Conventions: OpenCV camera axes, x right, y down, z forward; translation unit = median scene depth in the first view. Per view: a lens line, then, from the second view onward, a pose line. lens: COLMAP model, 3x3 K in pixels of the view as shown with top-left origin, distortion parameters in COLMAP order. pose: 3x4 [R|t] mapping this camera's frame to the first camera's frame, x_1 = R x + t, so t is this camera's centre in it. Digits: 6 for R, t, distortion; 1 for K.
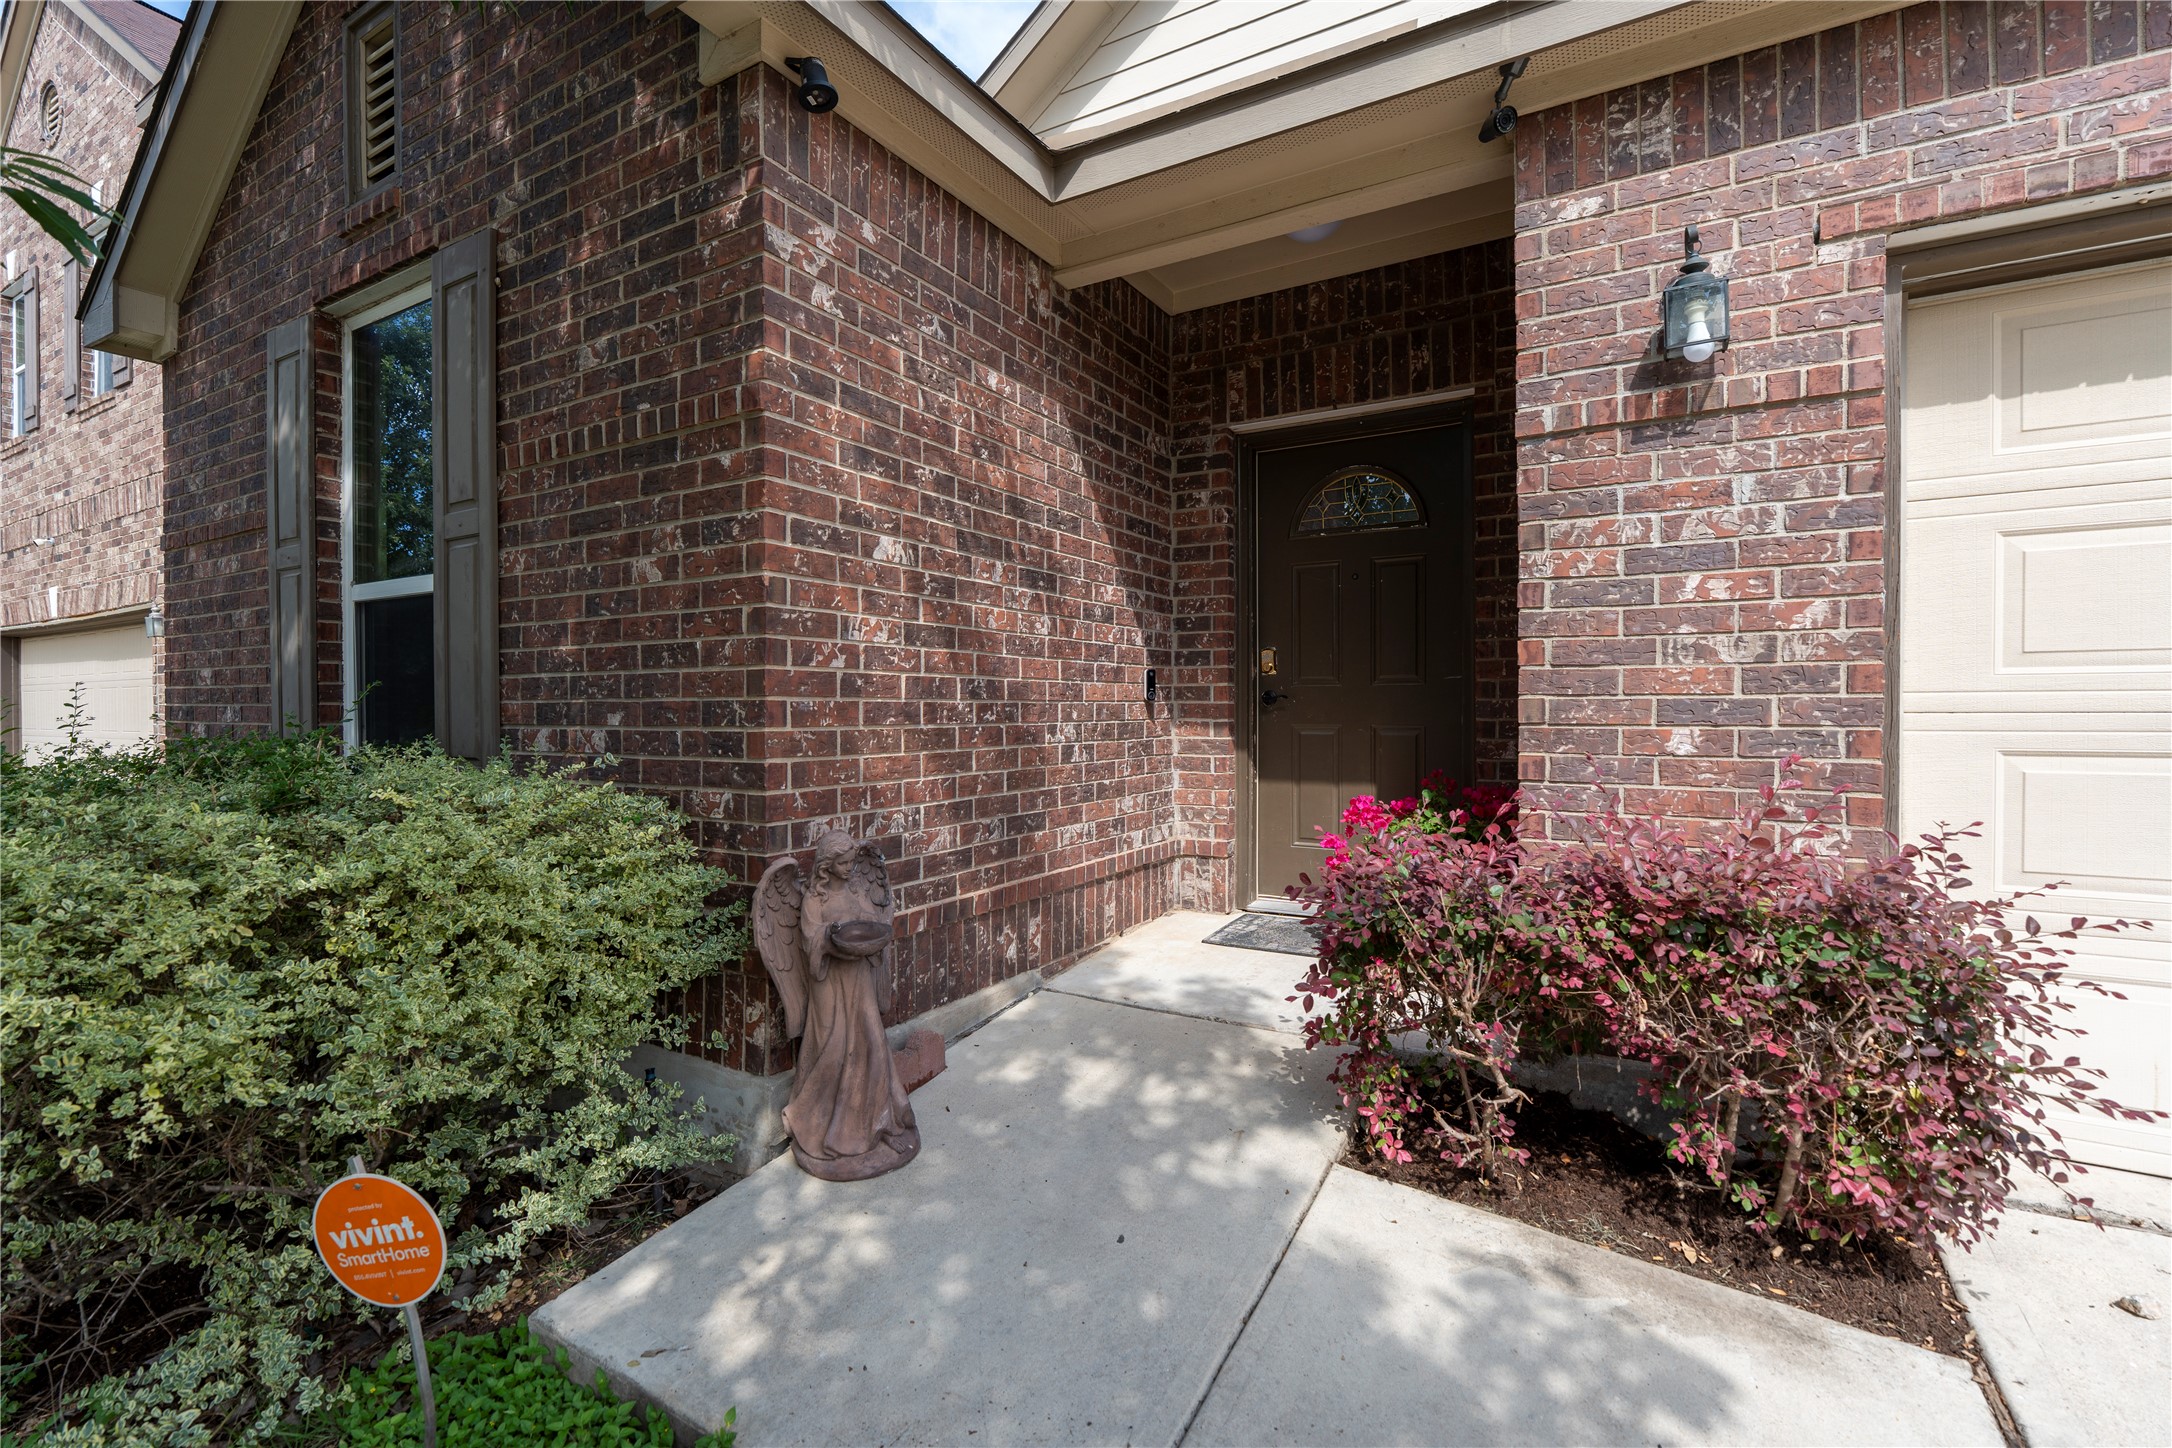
lens RADIAL K [[997.3, 0, 1076.2], [0, 997.3, 728.9], [0, 0, 1]] dist [-0.003858, 0.000694]
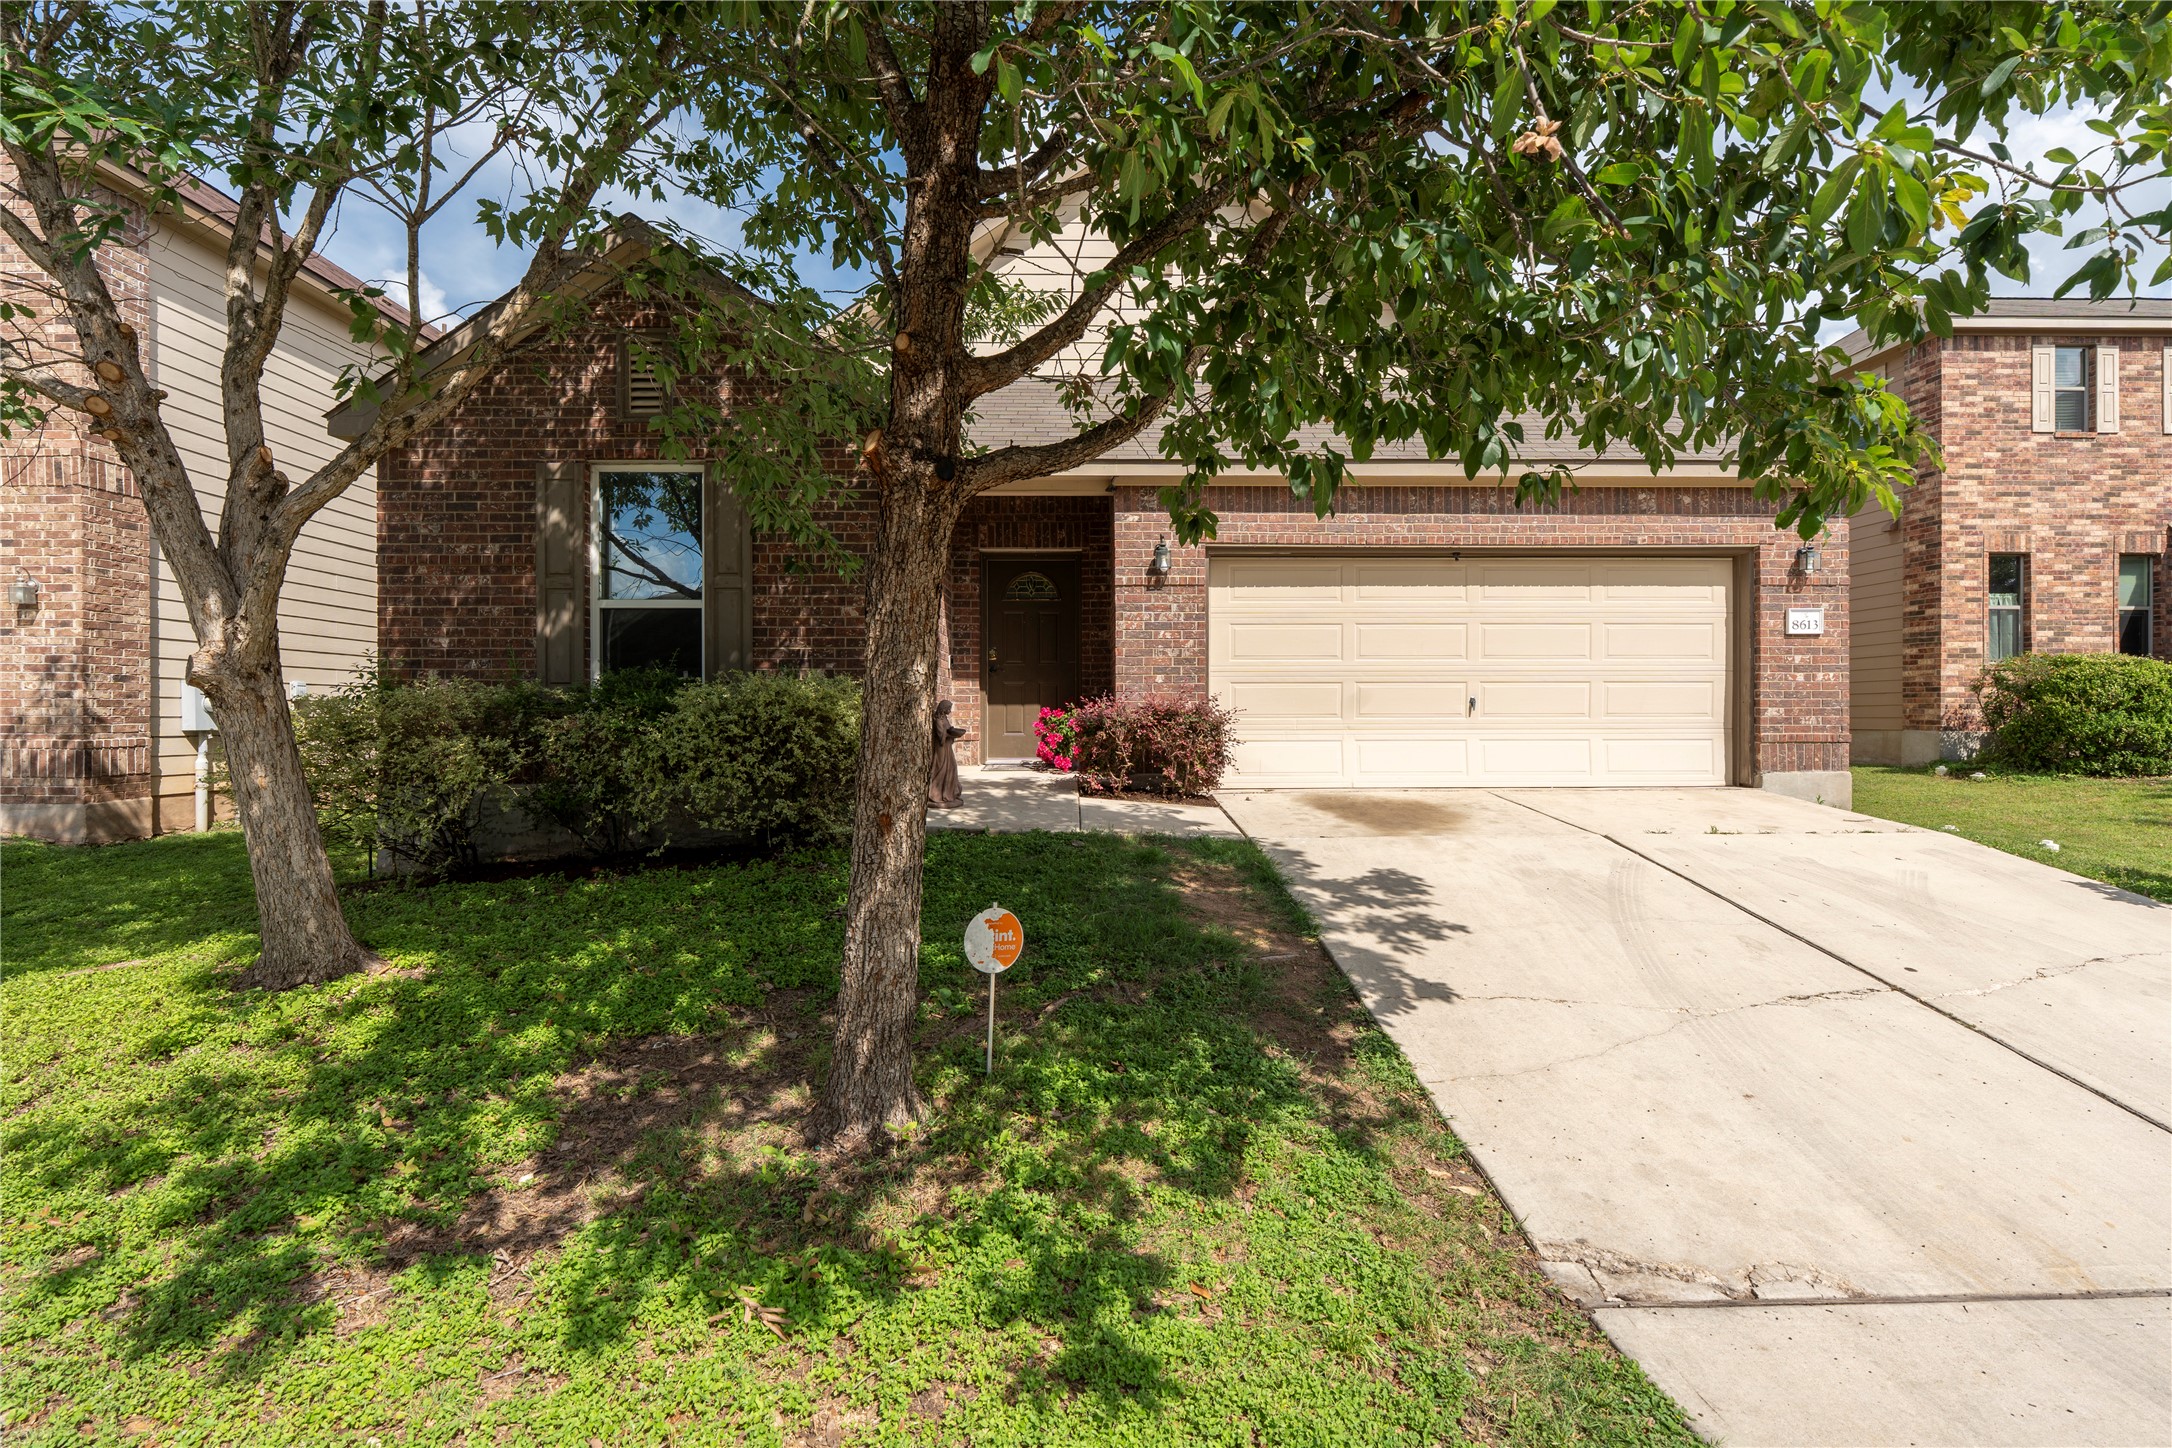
lens RADIAL K [[997.3, 0, 1076.2], [0, 997.3, 728.9], [0, 0, 1]] dist [-0.003858, 0.000694]
pose [[0.861591, -0.005669, 0.507571, -1.401519], [0.004031, 0.999983, 0.004327, 0.170100], [-0.507587, -0.001682, 0.861599, -1.840637]]
